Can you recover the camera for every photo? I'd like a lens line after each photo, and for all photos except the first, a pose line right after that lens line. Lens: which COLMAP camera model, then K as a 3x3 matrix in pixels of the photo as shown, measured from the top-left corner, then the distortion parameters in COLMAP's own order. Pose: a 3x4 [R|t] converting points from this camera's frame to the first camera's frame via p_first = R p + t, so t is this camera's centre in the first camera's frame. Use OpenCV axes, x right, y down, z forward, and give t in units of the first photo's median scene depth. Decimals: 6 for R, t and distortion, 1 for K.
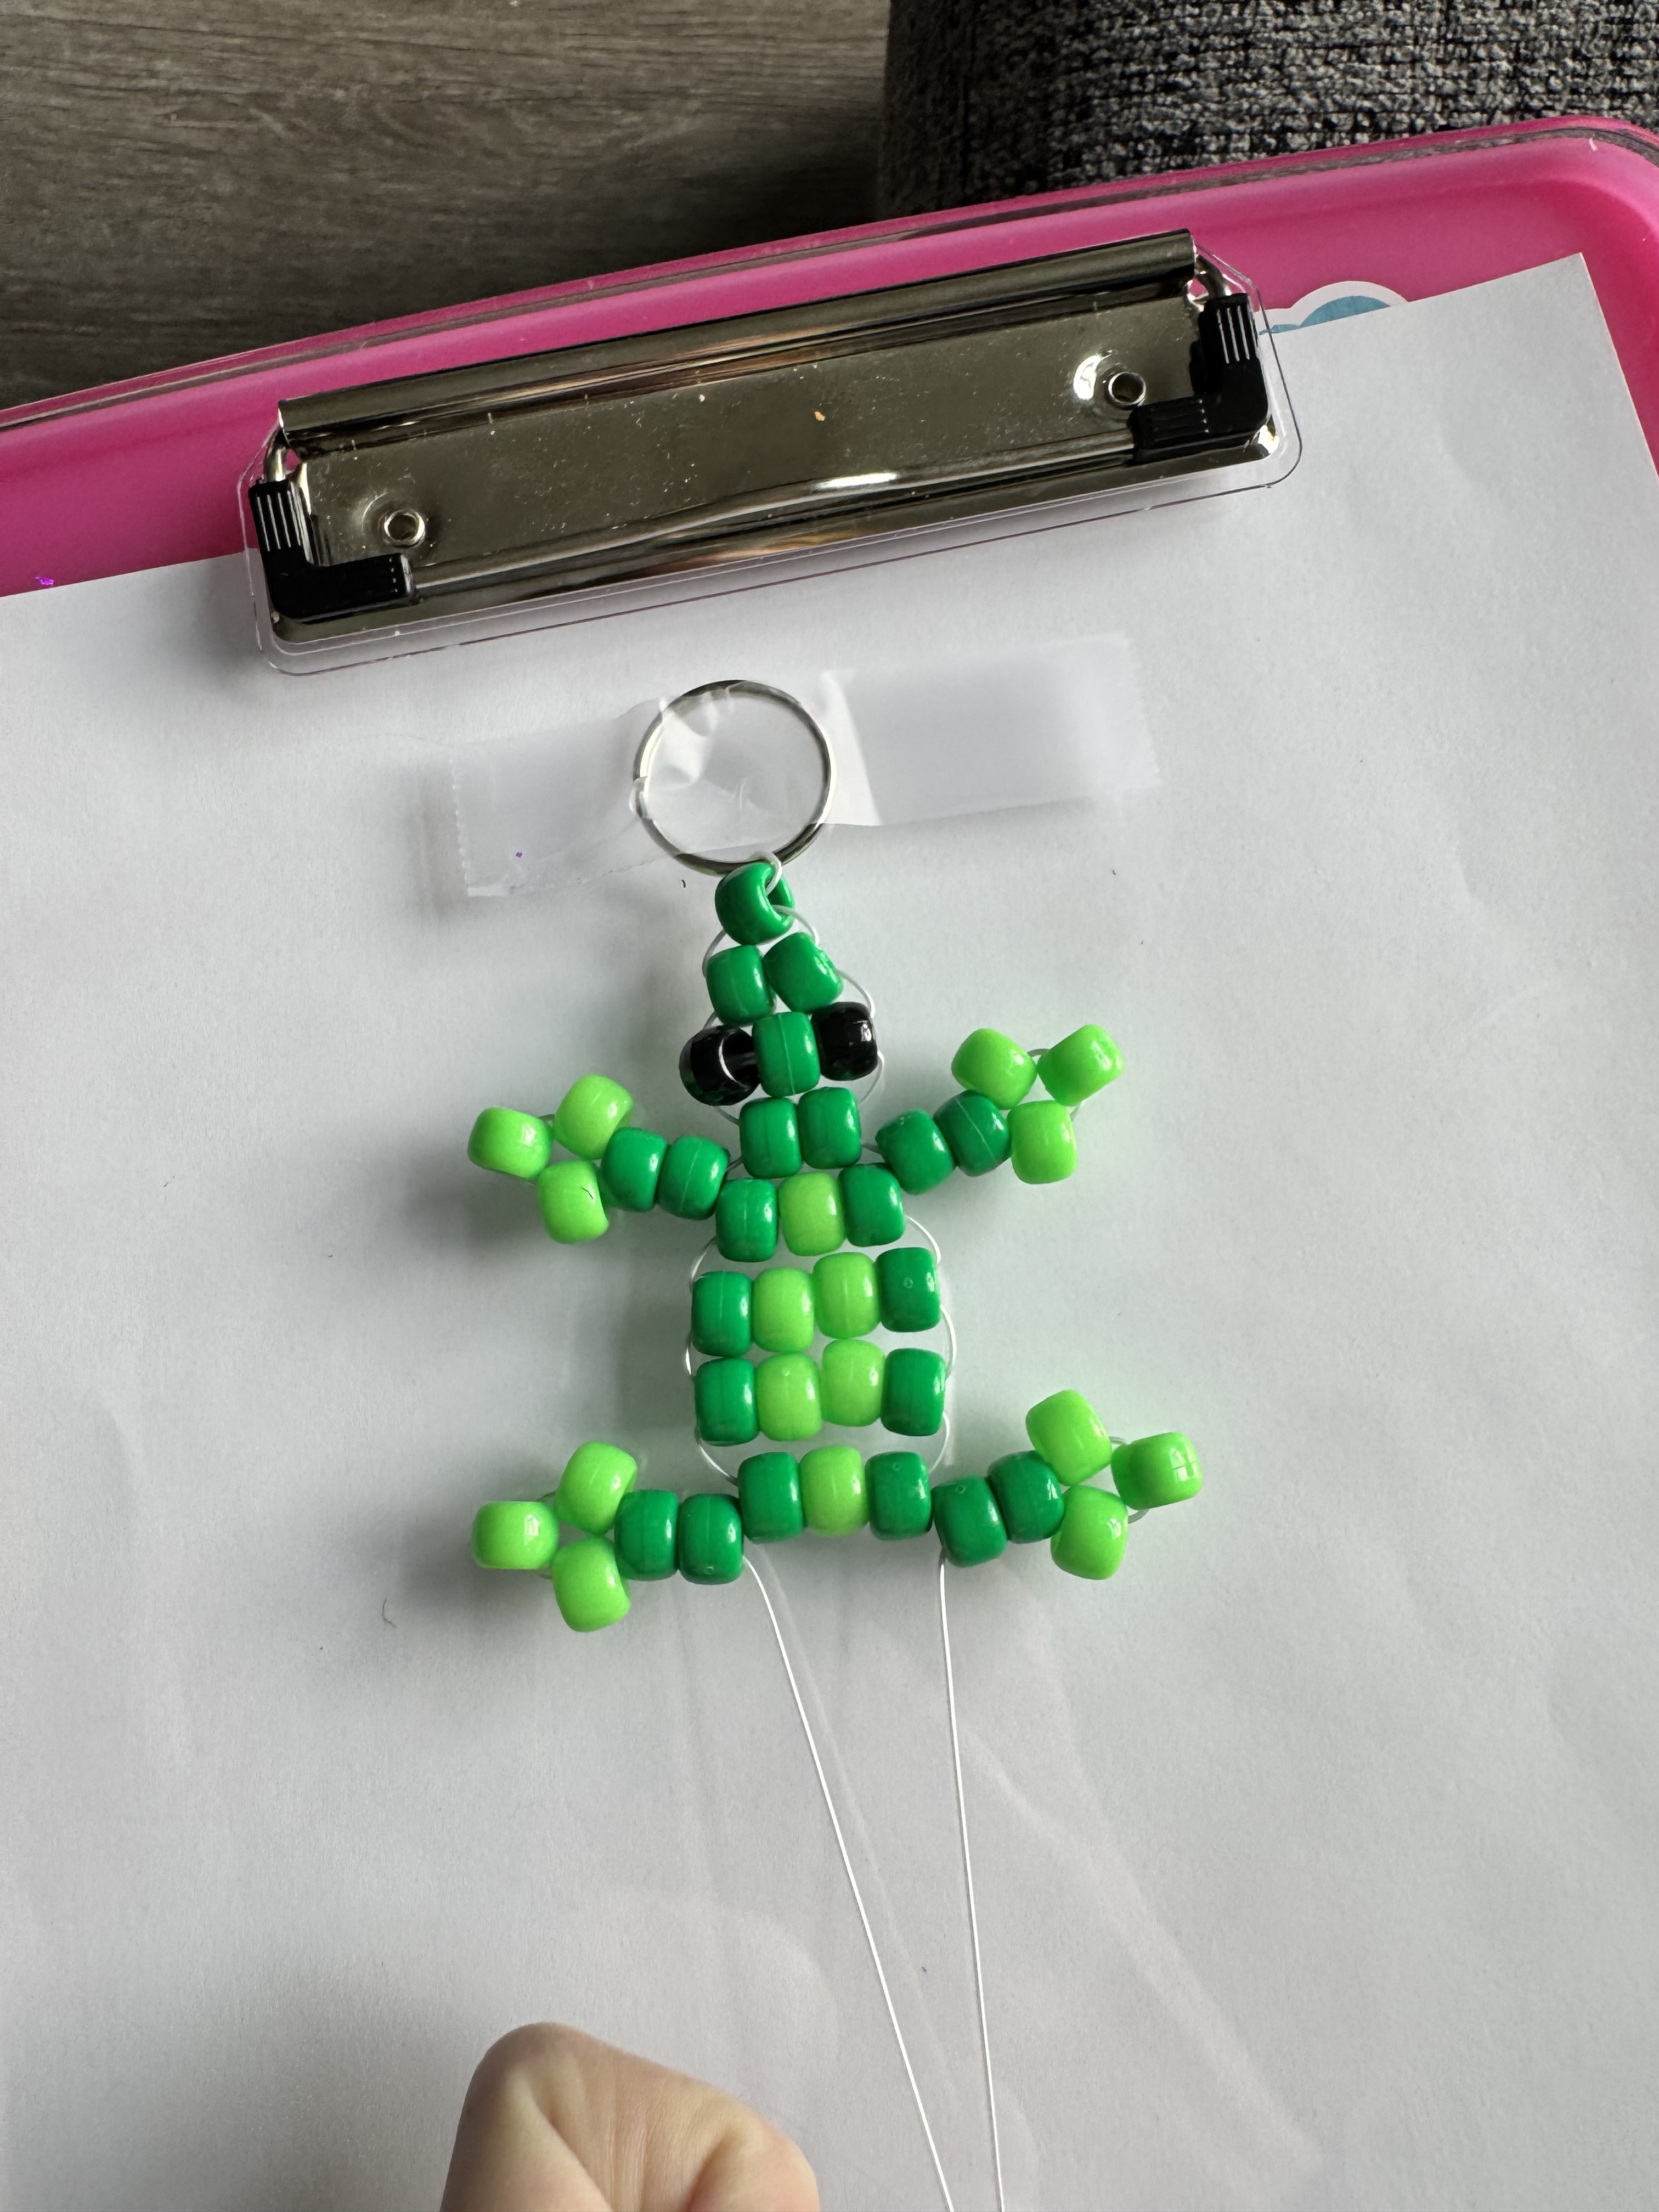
lens RADIAL K [[1510.6, 0, 822.6], [0, 1510.6, 993.4], [0, 0, 1]] dist [0.000171, -0.000297]
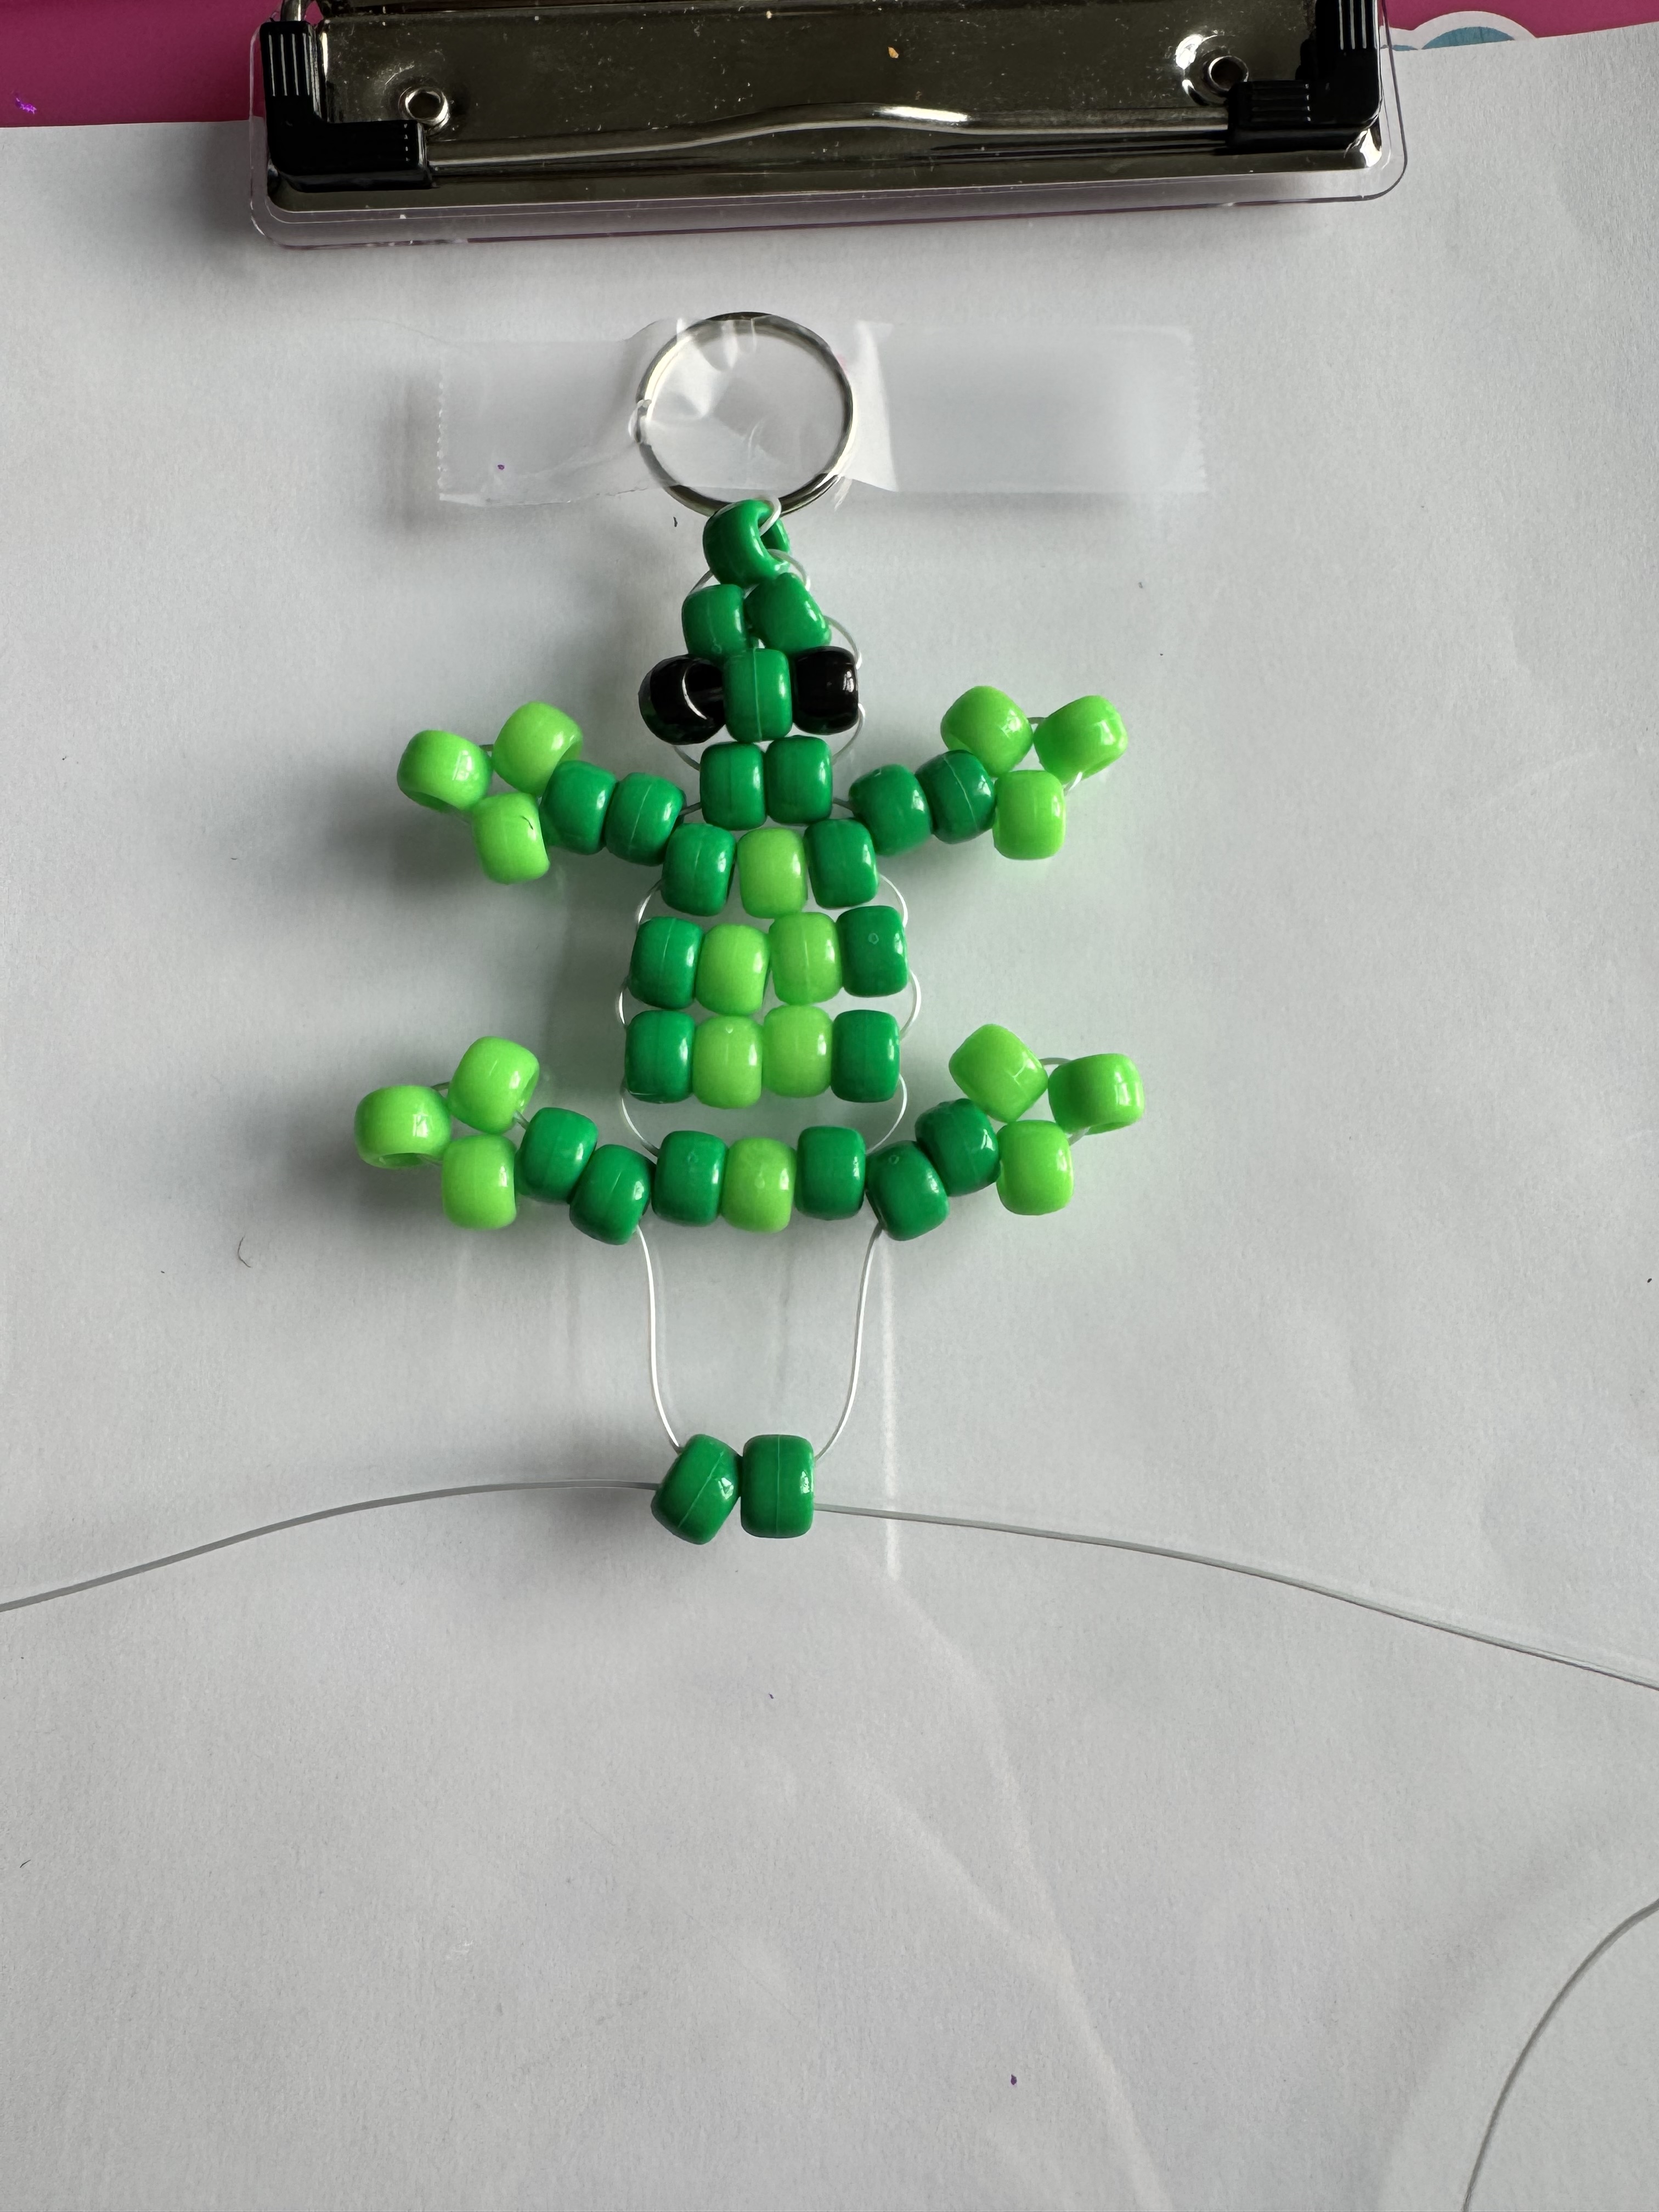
lens RADIAL K [[1510.6, 0, 820.6], [0, 1510.6, 956.5], [0, 0, 1]] dist [0.000171, -0.000297]
pose [[0.990152, 0.139345, 0.013479, 0.018894], [-0.139490, 0.990167, 0.010529, 0.162514], [-0.011879, -0.012305, 0.999854, 0.079007]]
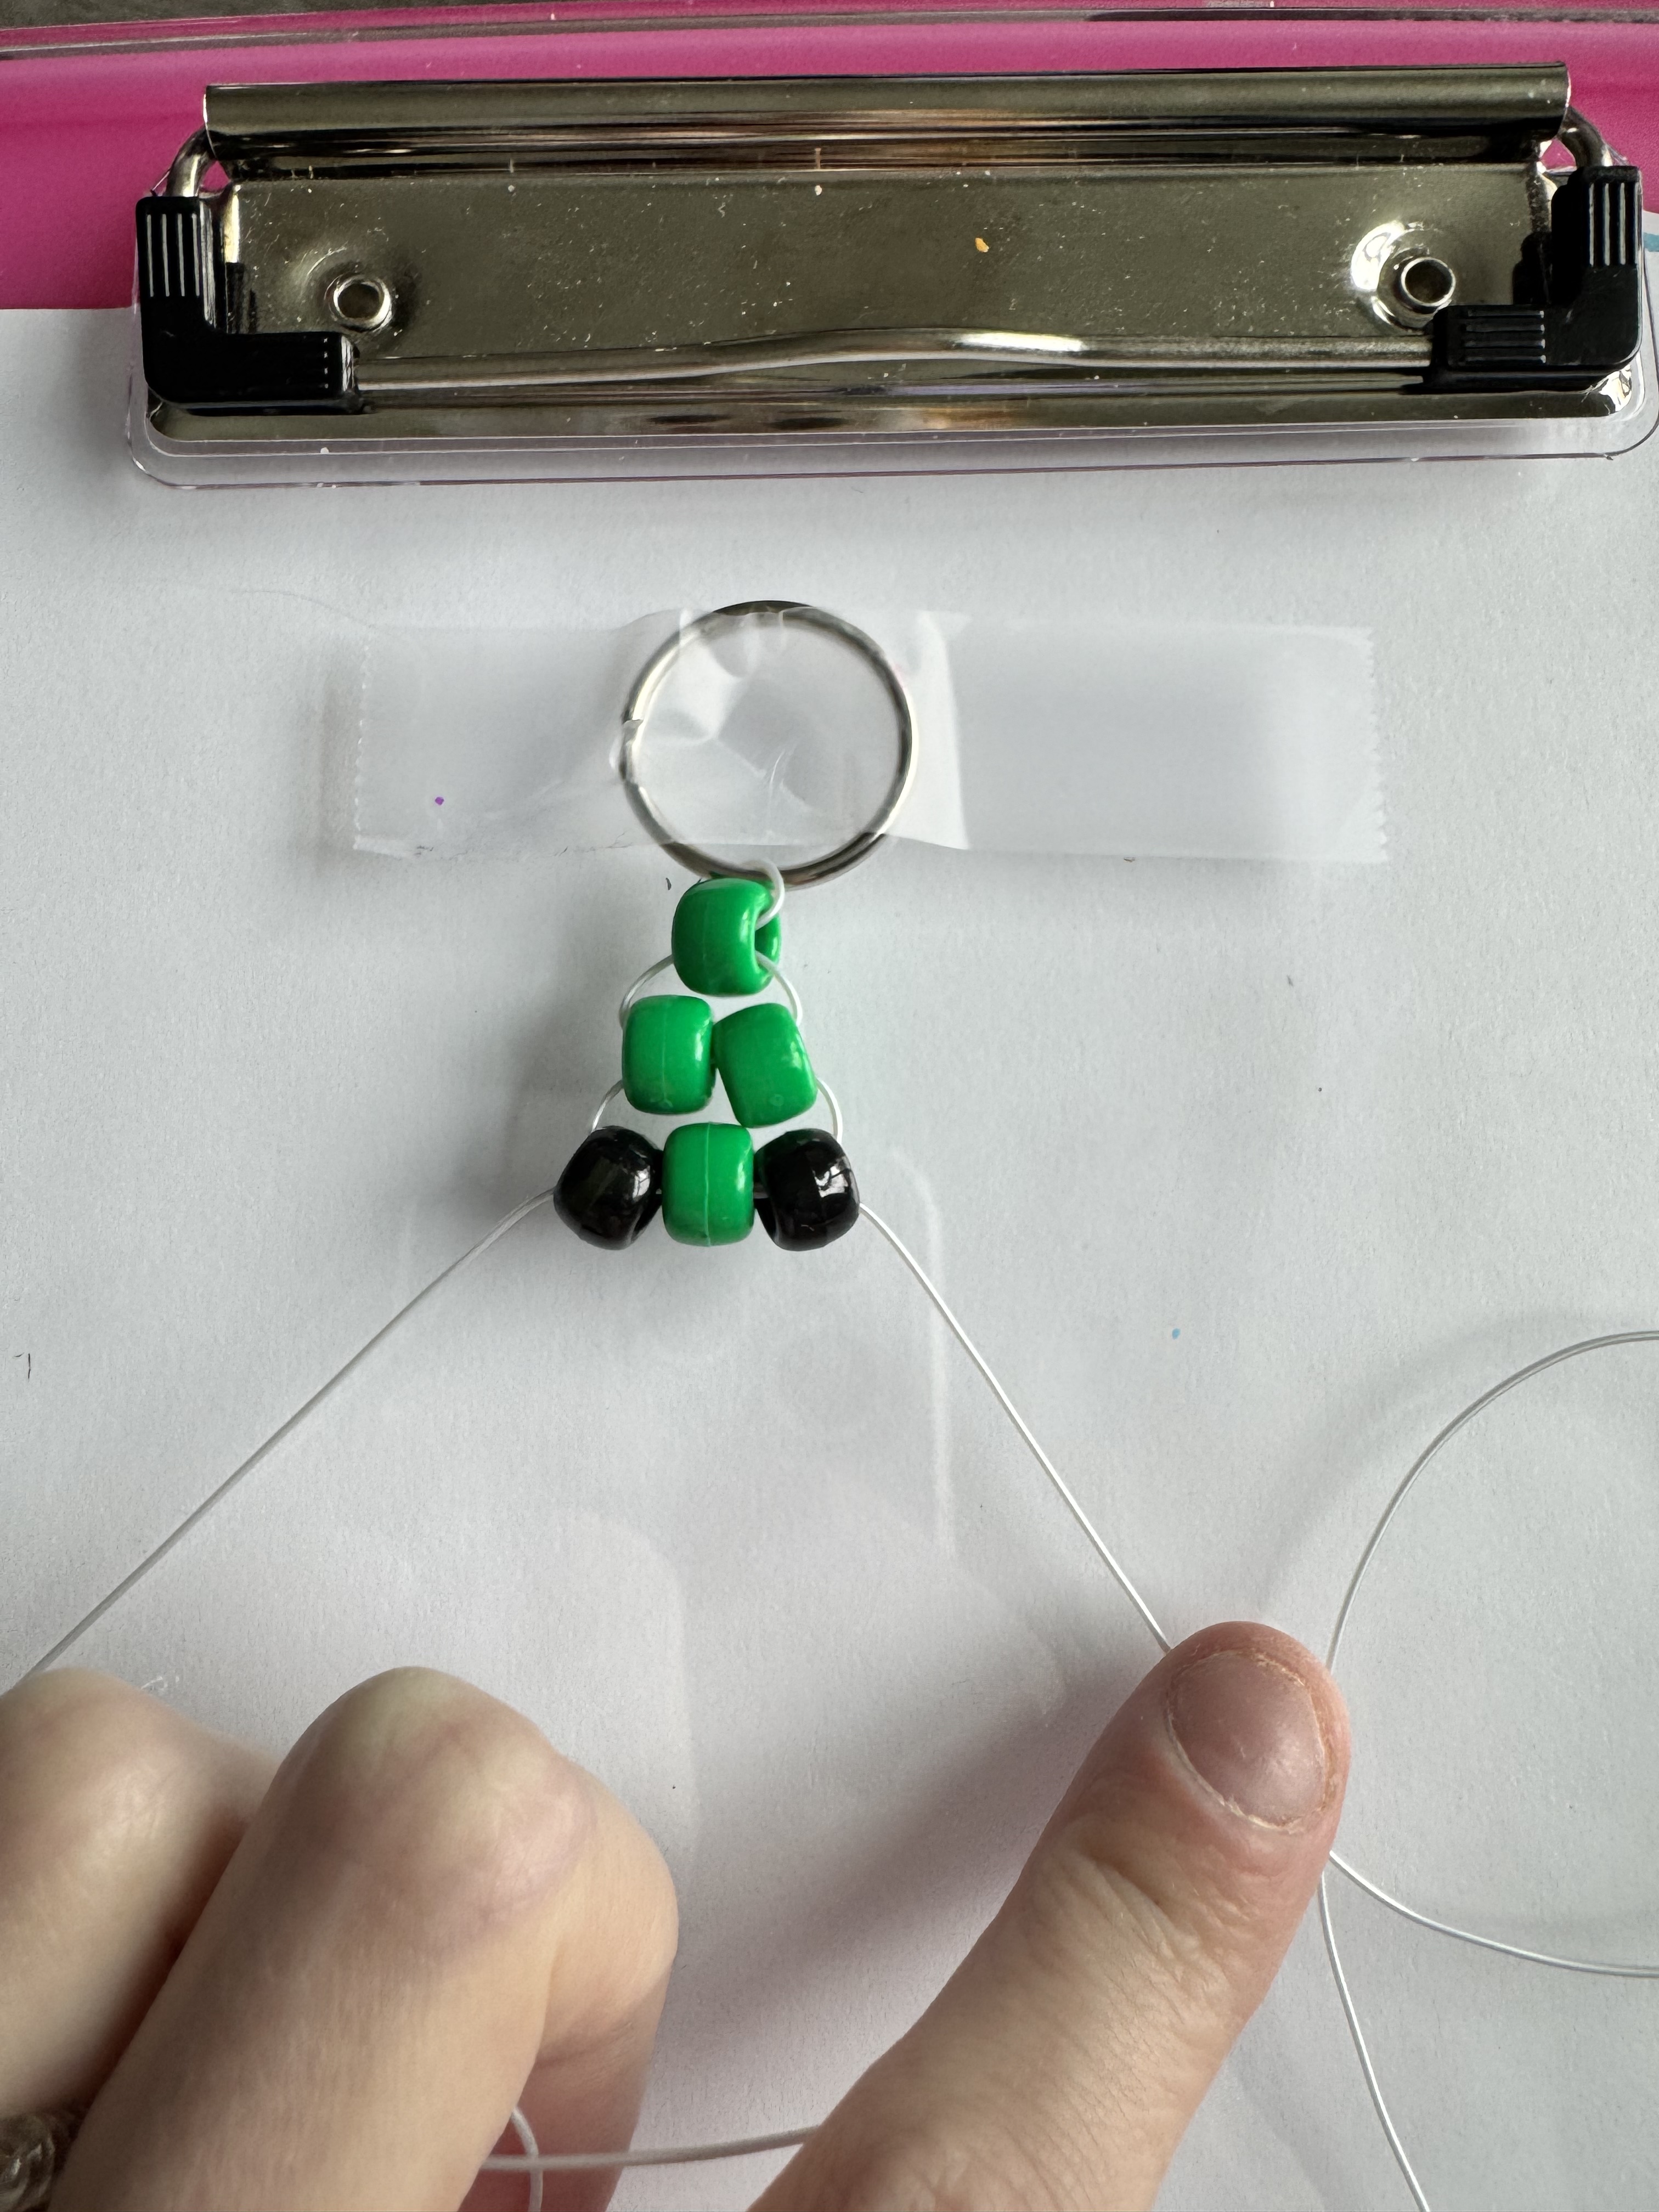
lens RADIAL K [[1504.2, 0, 822.5], [0, 1504.2, 951.5], [0, 0, 1]] dist [0.000761, 0.000826]
pose [[0.984989, 0.172574, -0.003976, -0.015603], [-0.172472, 0.984838, 0.018657, -0.066474], [0.007135, -0.017691, 0.999818, 0.315894]]
